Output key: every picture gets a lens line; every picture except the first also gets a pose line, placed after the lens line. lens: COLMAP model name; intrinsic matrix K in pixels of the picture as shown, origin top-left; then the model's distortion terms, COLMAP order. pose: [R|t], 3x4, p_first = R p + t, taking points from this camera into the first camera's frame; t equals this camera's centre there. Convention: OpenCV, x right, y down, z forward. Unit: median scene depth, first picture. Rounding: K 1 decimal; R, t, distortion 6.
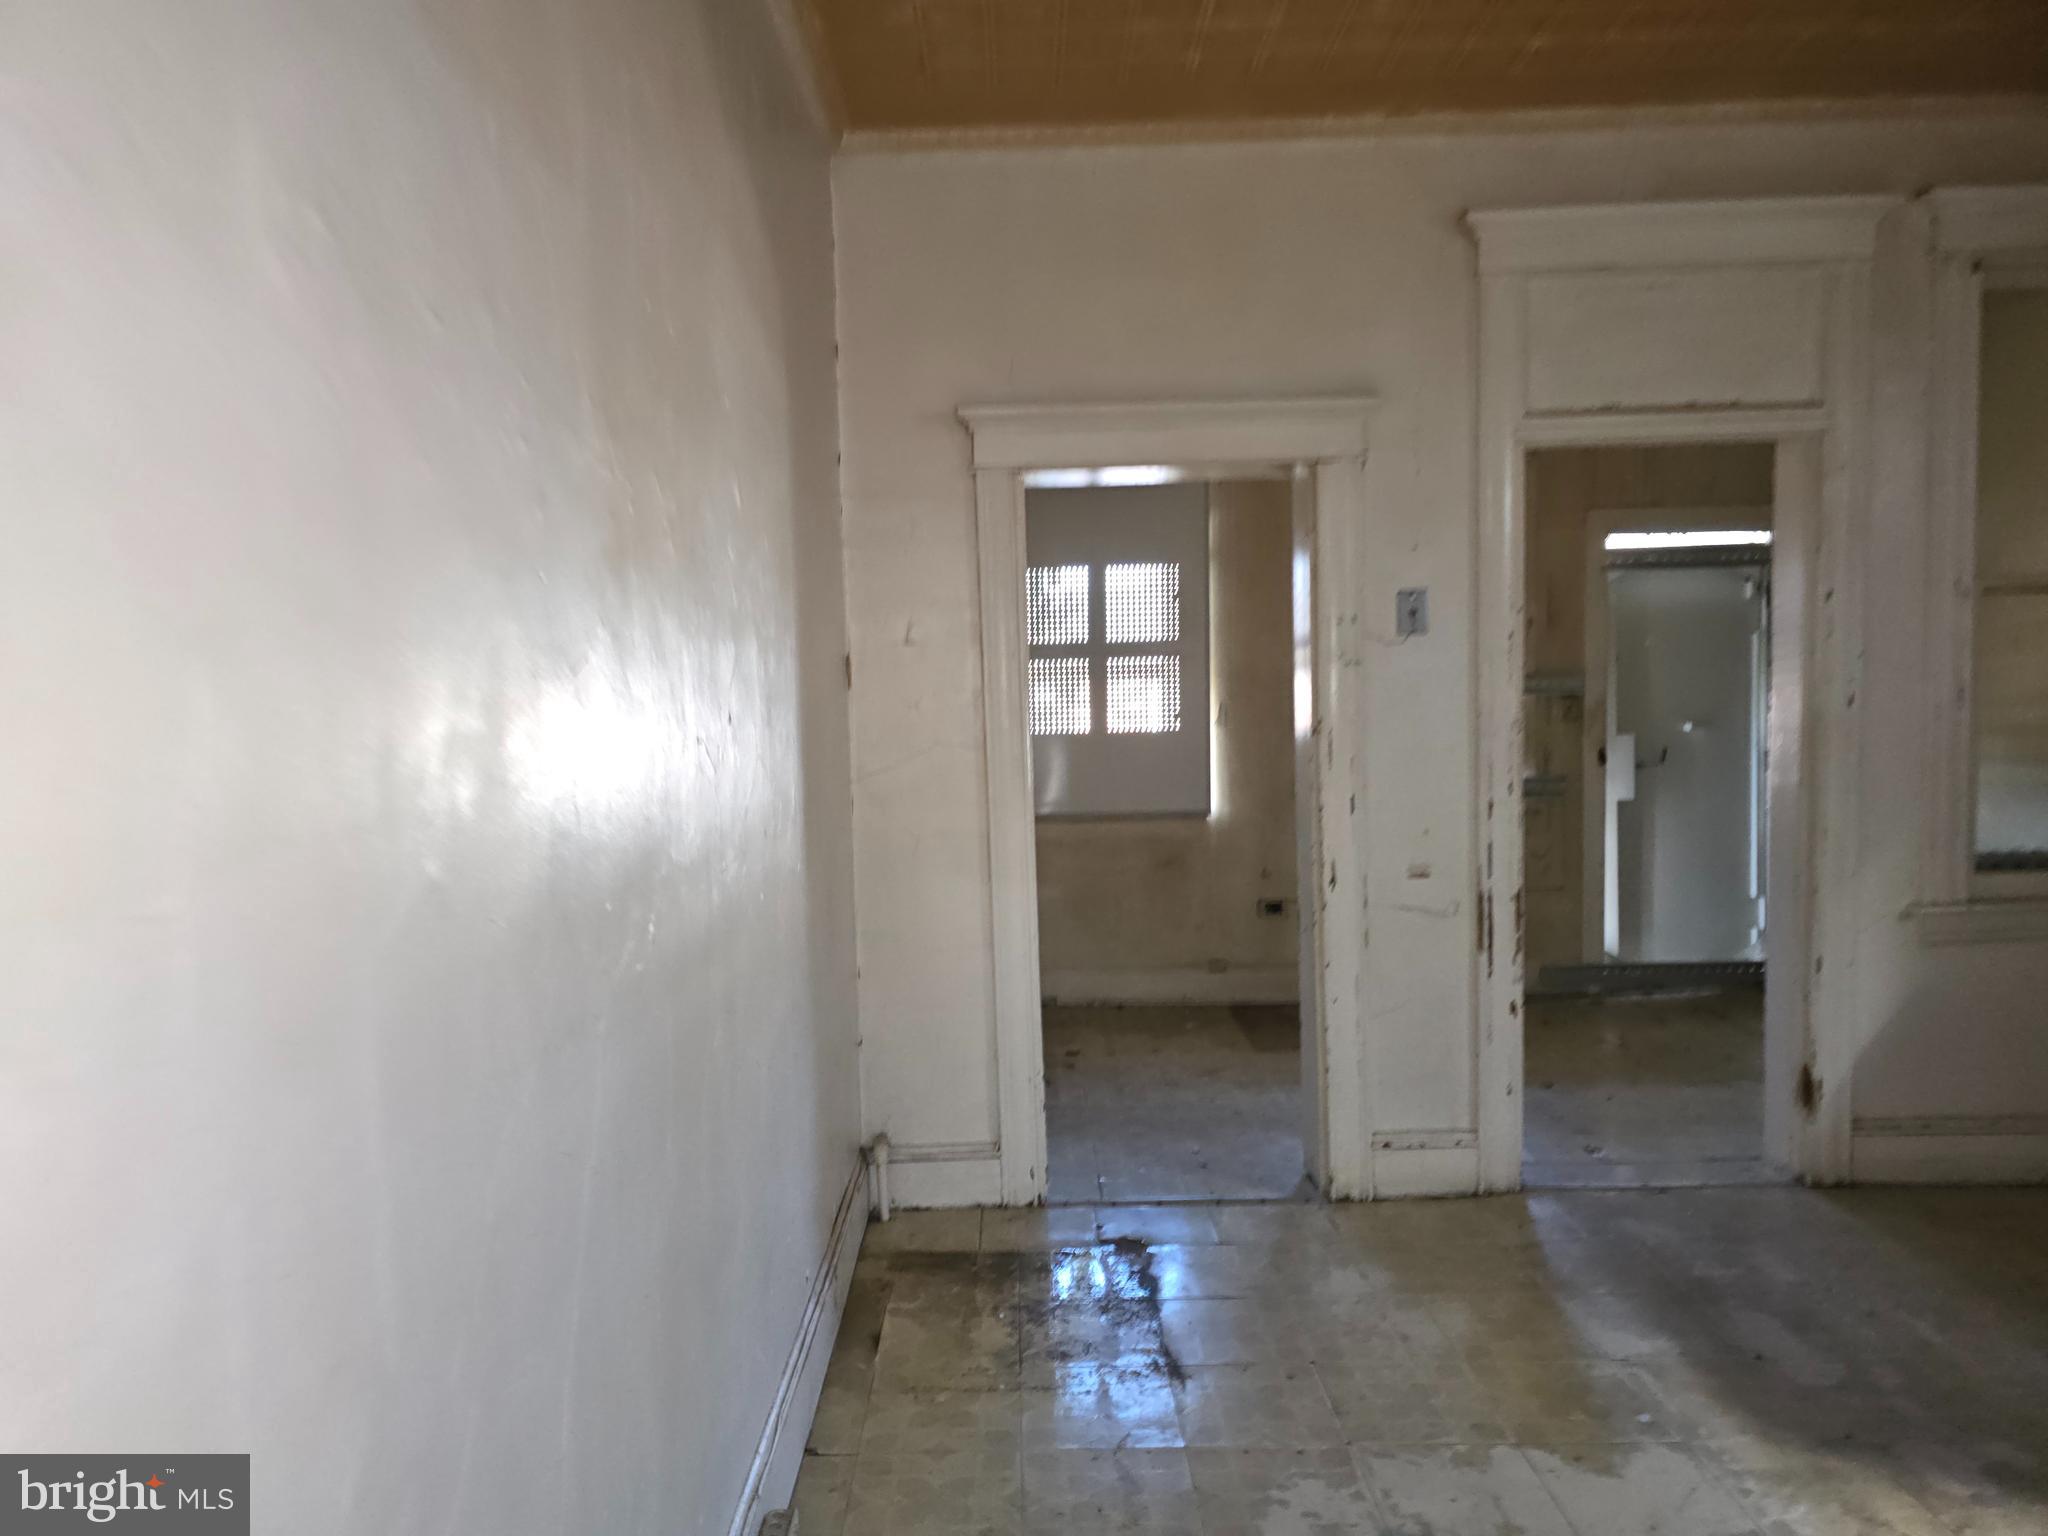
lens RADIAL K [[1366.1, 0, 1024.0], [0, 1366.1, 768.0], [0, 0, 1]] dist [0.050292, -0.075003]
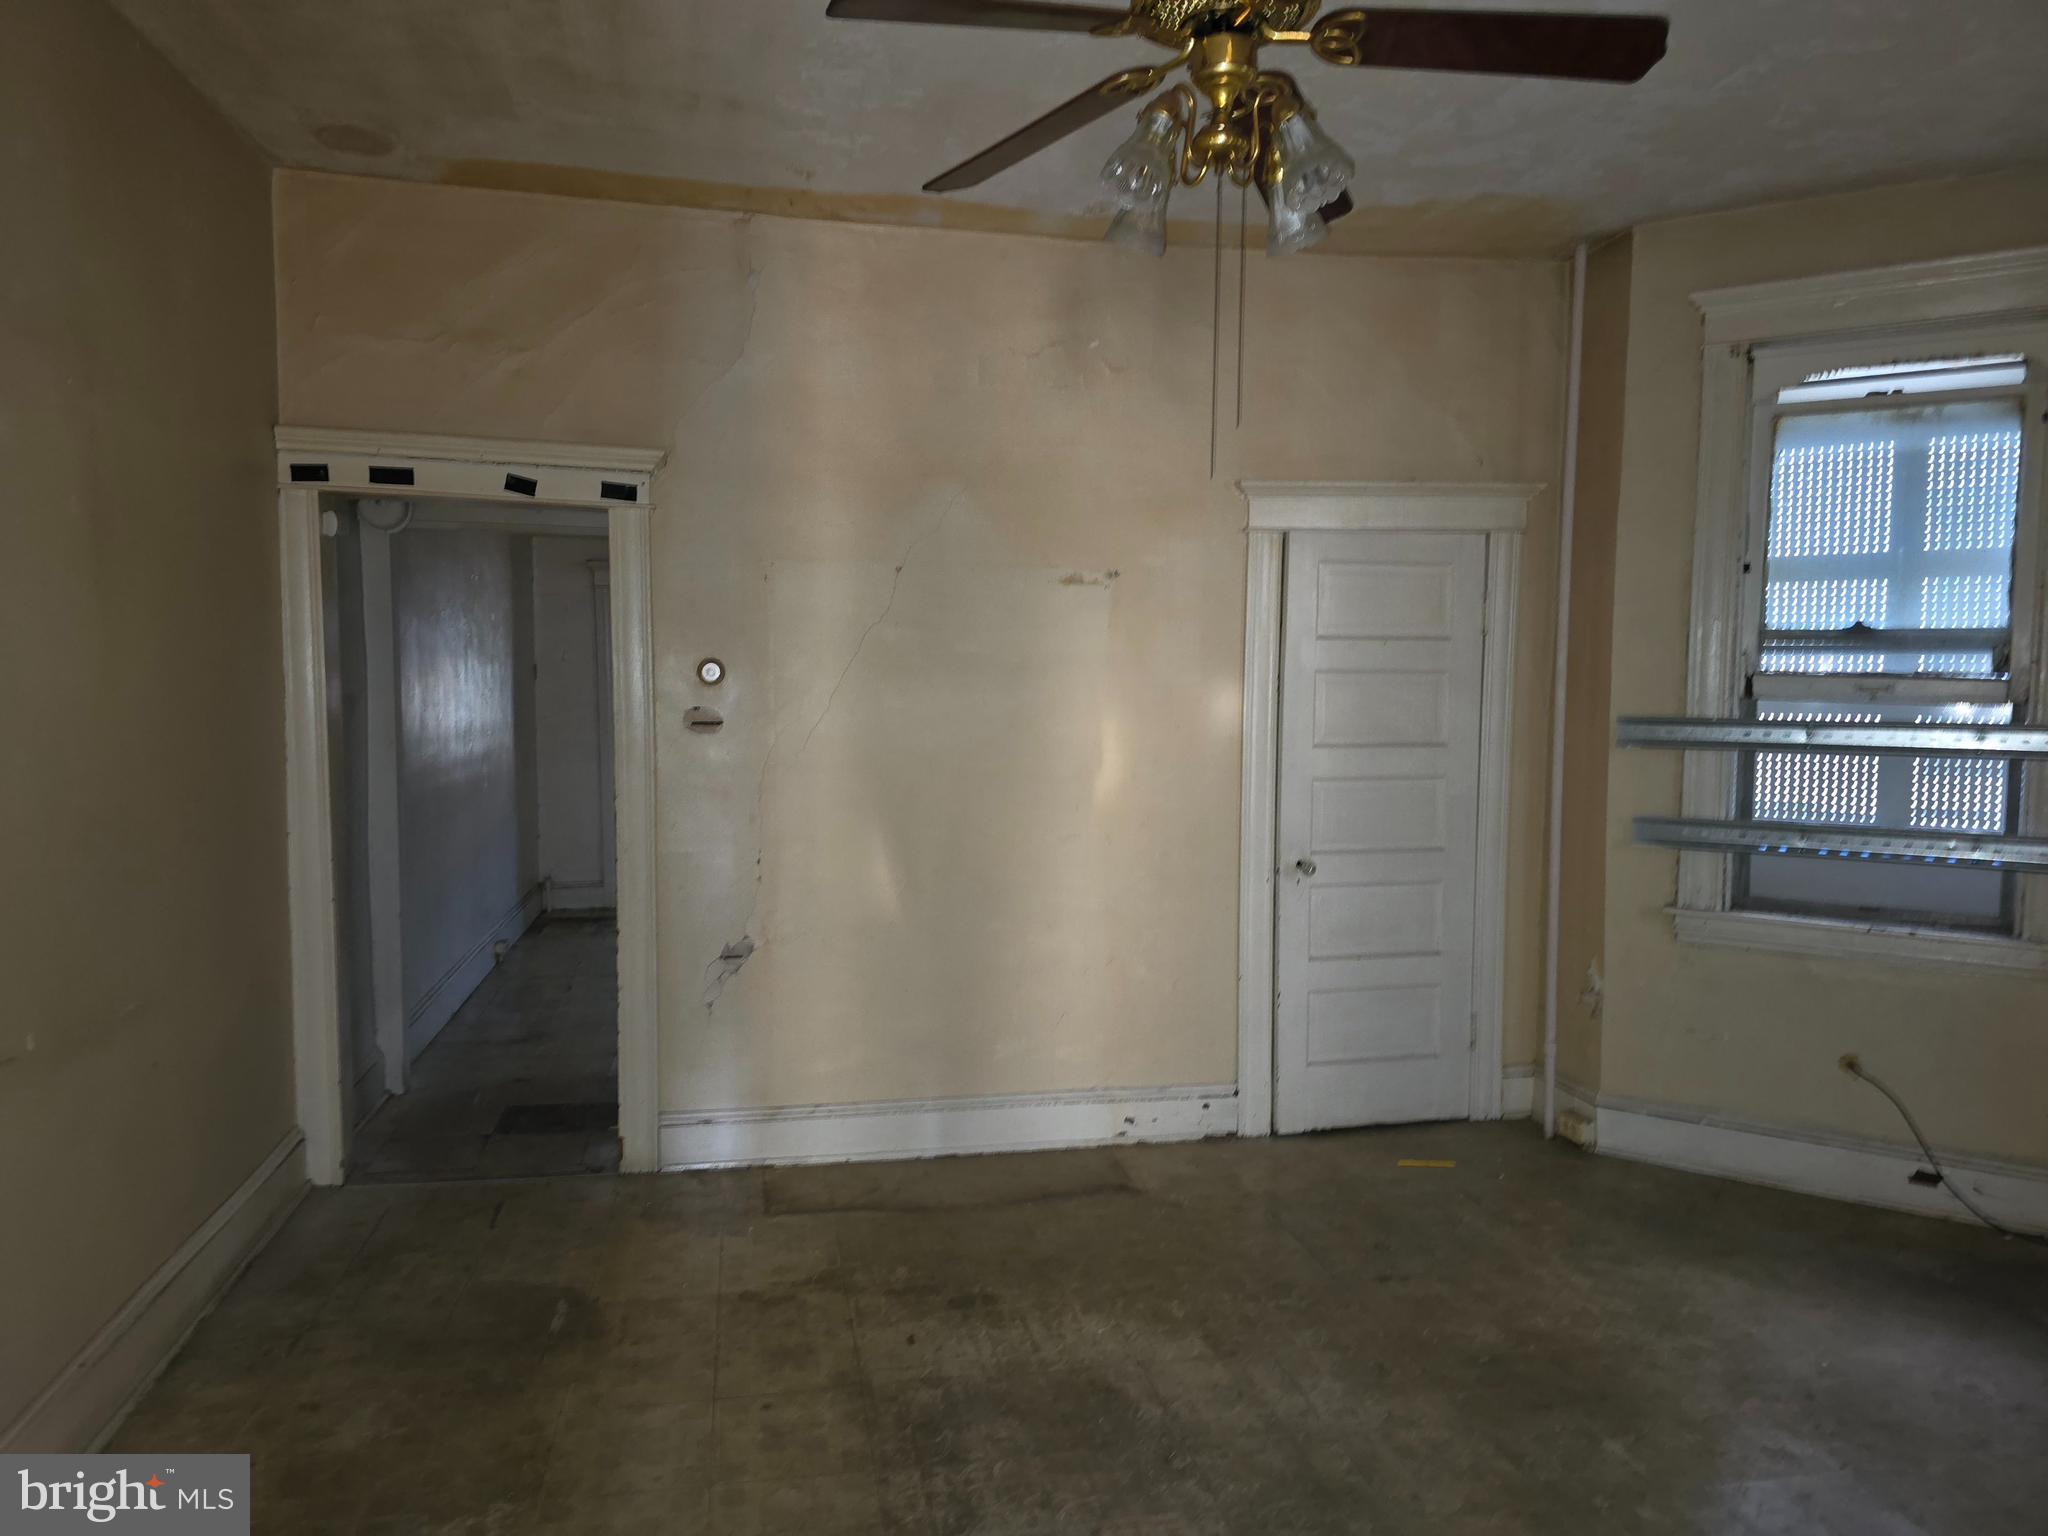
lens RADIAL K [[1366.1, 0, 1024.0], [0, 1366.1, 768.0], [0, 0, 1]] dist [0.050292, -0.075003]
pose [[0.981352, 0.016492, 0.191511, 0.232804], [-0.015793, 0.999862, -0.005175, 0.086264], [-0.191570, 0.002054, 0.981477, -1.394765]]
